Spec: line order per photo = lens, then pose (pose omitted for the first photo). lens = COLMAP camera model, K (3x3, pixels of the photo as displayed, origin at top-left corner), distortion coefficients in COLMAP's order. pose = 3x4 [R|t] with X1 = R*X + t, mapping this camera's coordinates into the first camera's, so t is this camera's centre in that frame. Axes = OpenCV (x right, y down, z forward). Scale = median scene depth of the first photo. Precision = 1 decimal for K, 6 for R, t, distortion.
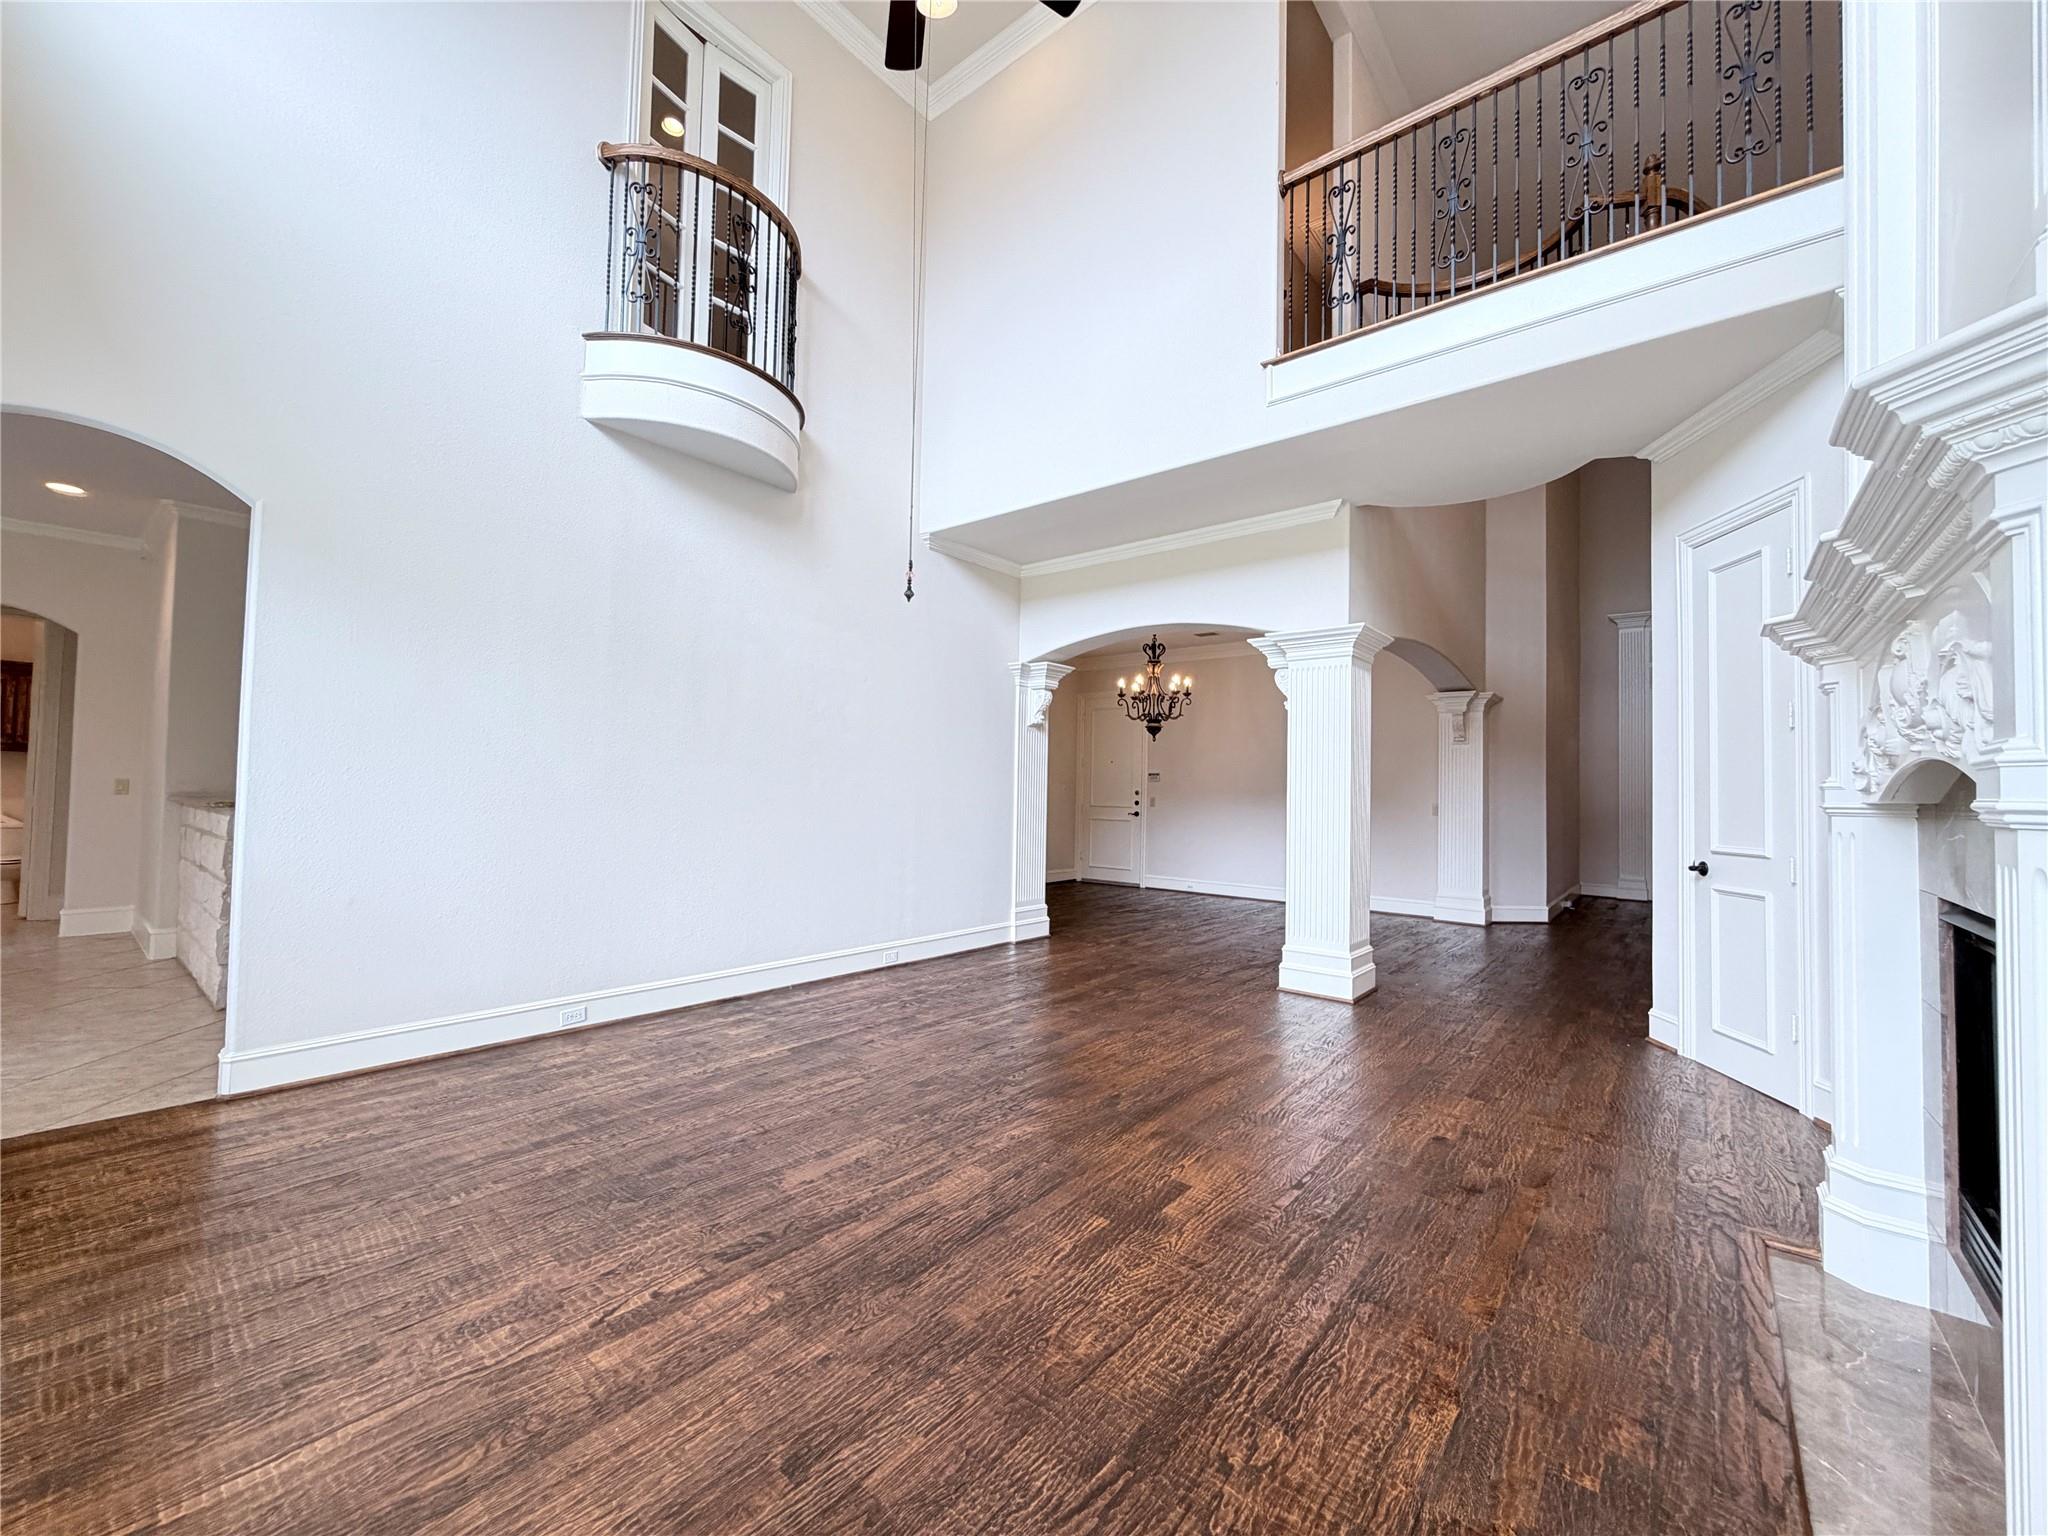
lens RADIAL K [[824.4, 0, 1024.0], [0, 824.4, 768.0], [0, 0, 1]] dist [-0.000435, 0.000273]
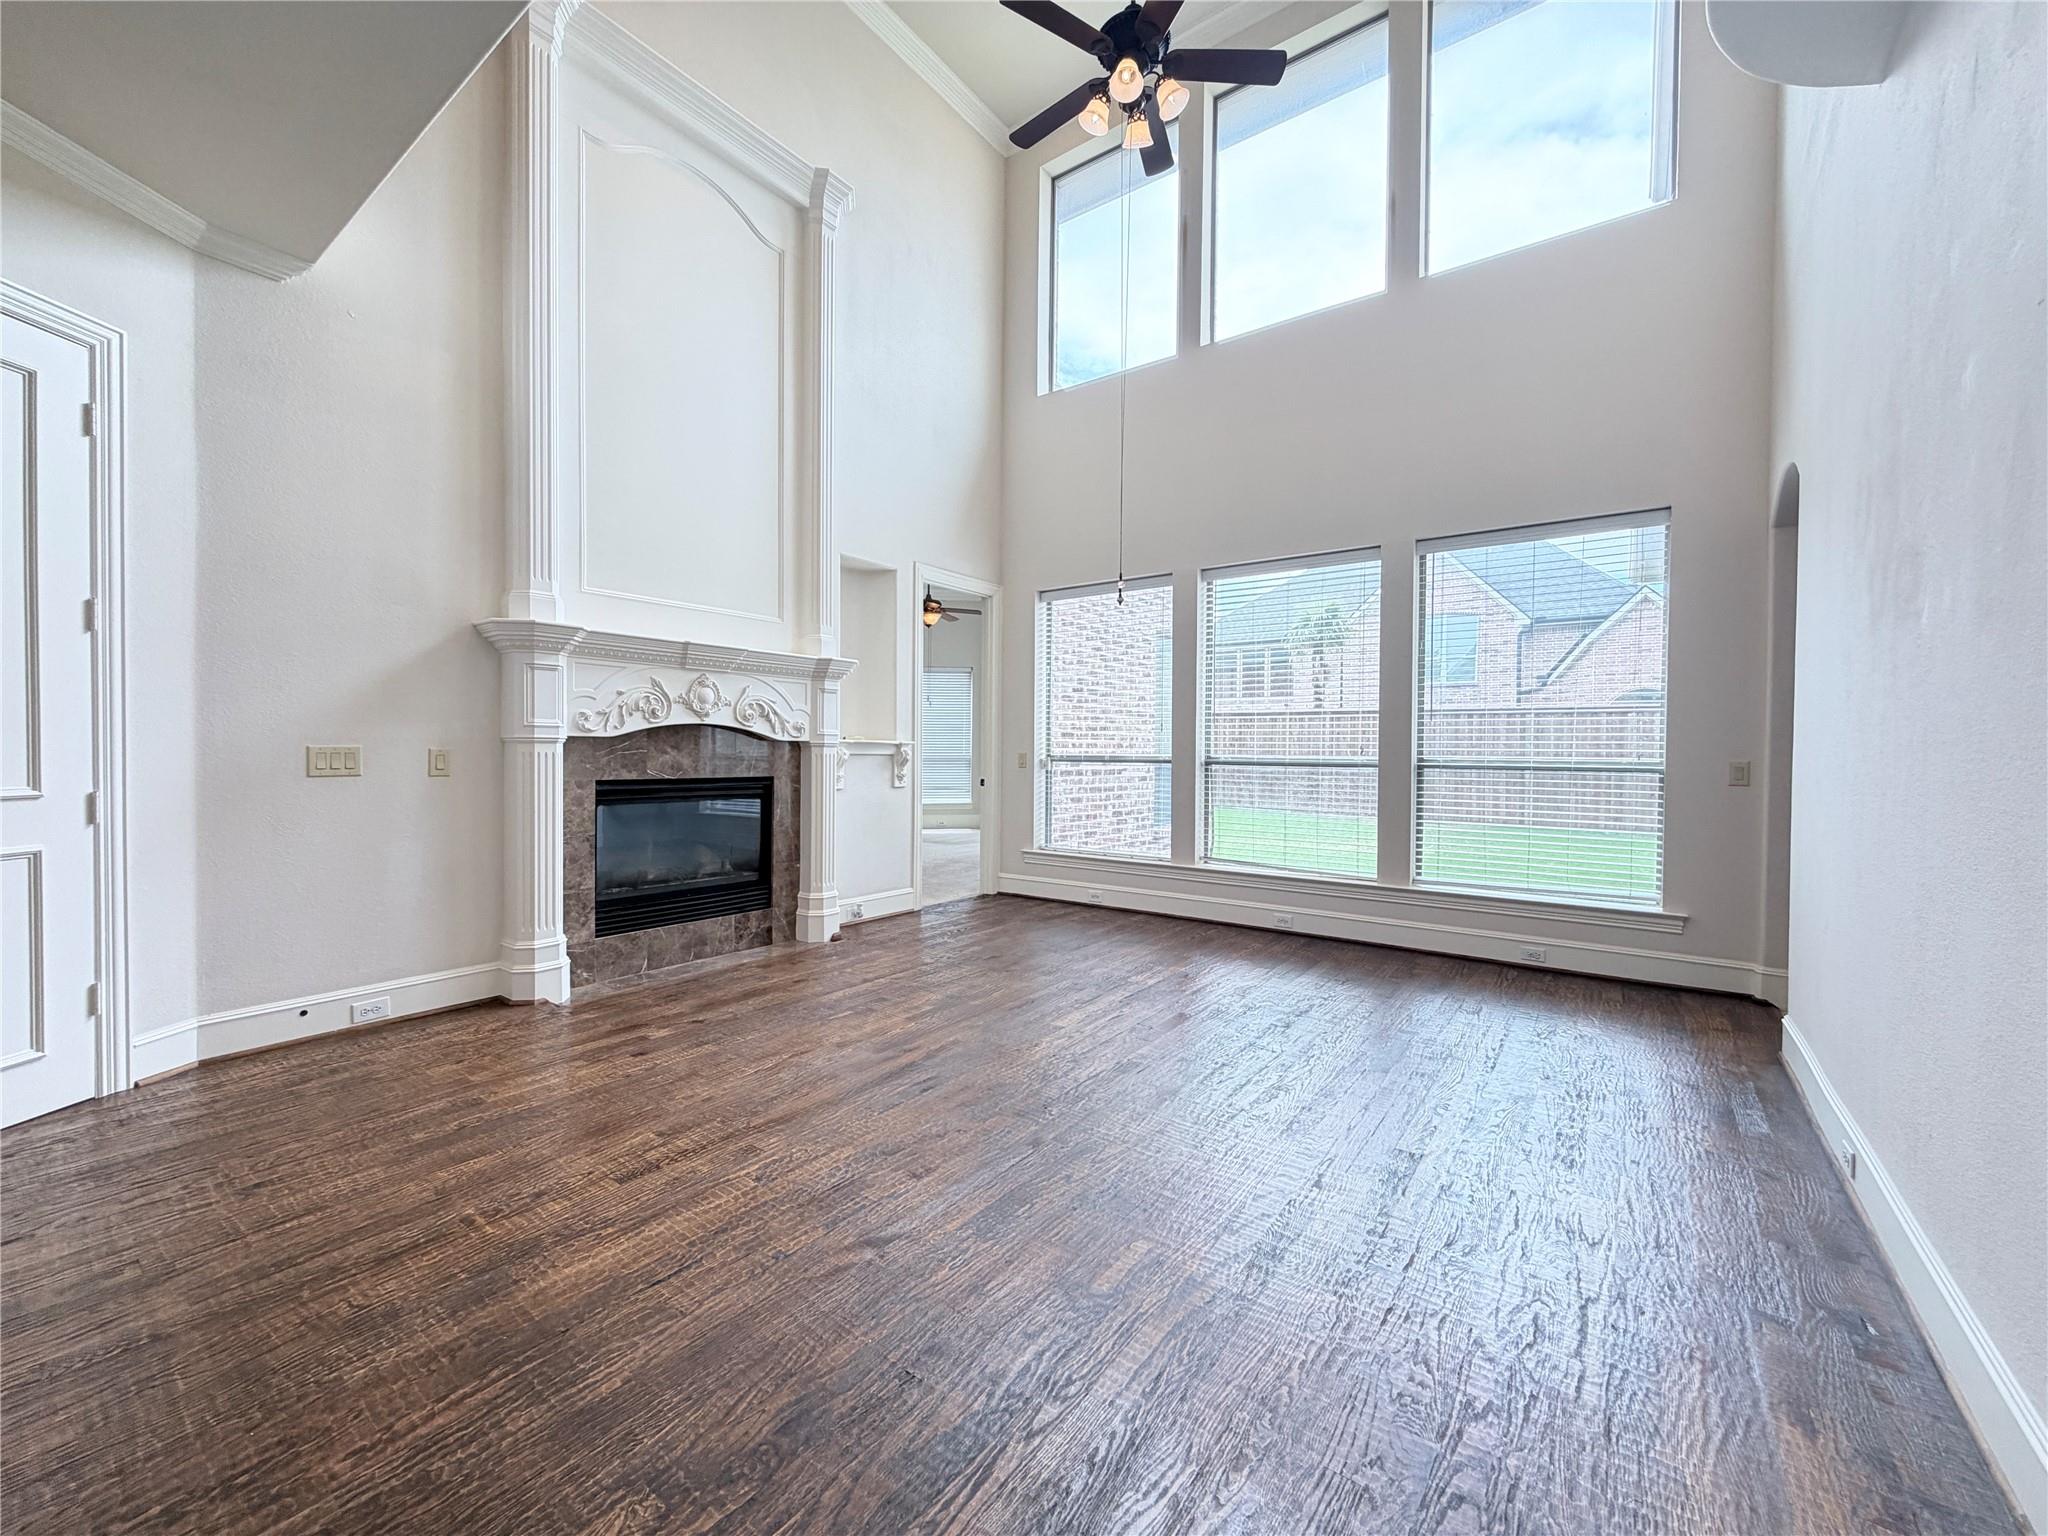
lens RADIAL K [[824.4, 0, 1024.0], [0, 824.4, 768.0], [0, 0, 1]] dist [-0.000435, 0.000273]
pose [[-0.998299, -0.029273, -0.050411, 0.070870], [-0.028611, 0.999495, -0.013802, 0.080361], [0.050790, -0.012336, -0.998633, 2.090578]]
